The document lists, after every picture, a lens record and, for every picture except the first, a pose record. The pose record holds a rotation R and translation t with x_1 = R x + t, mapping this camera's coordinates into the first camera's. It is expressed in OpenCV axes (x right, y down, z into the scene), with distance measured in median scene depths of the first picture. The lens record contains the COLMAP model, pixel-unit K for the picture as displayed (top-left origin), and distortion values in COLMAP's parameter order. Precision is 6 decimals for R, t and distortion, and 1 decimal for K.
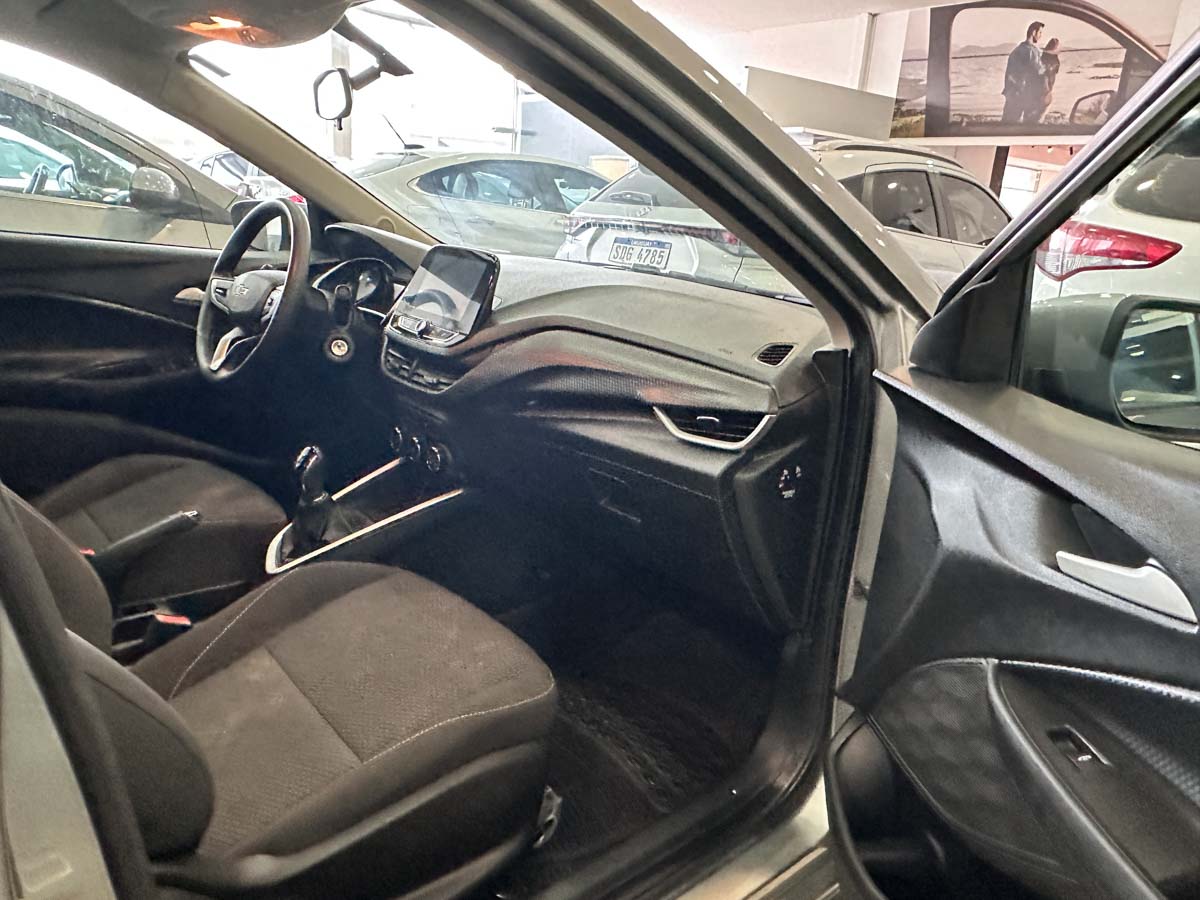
lens RADIAL K [[829.4, 0, 600.0], [0, 829.4, 450.0], [0, 0, 1]] dist [-0.001223, -0.005553]
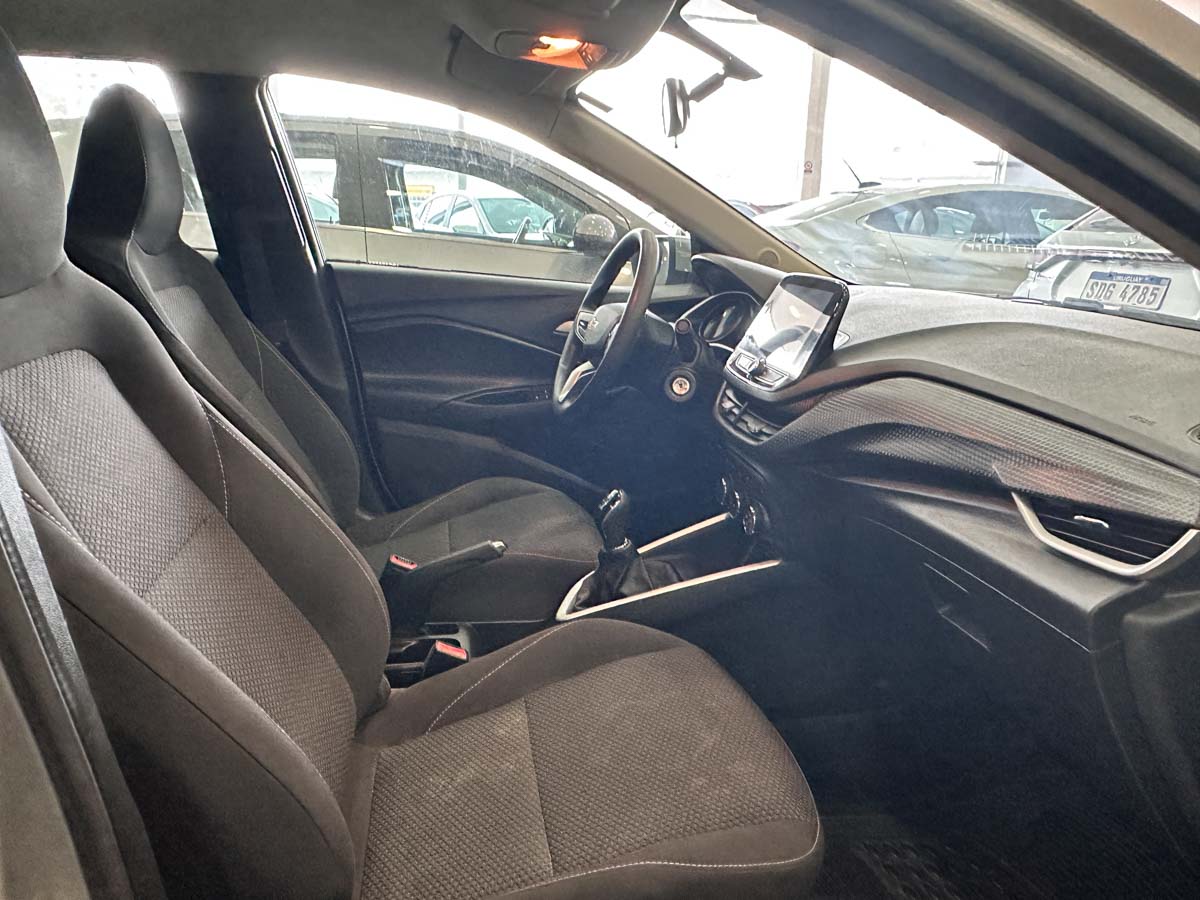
lens RADIAL K [[829.4, 0, 600.0], [0, 829.4, 450.0], [0, 0, 1]] dist [-0.001223, -0.005553]
pose [[0.861818, 0.090091, -0.499153, 0.080775], [-0.114249, 0.993289, -0.017983, -0.025771], [0.494184, 0.072526, 0.866327, 0.161720]]
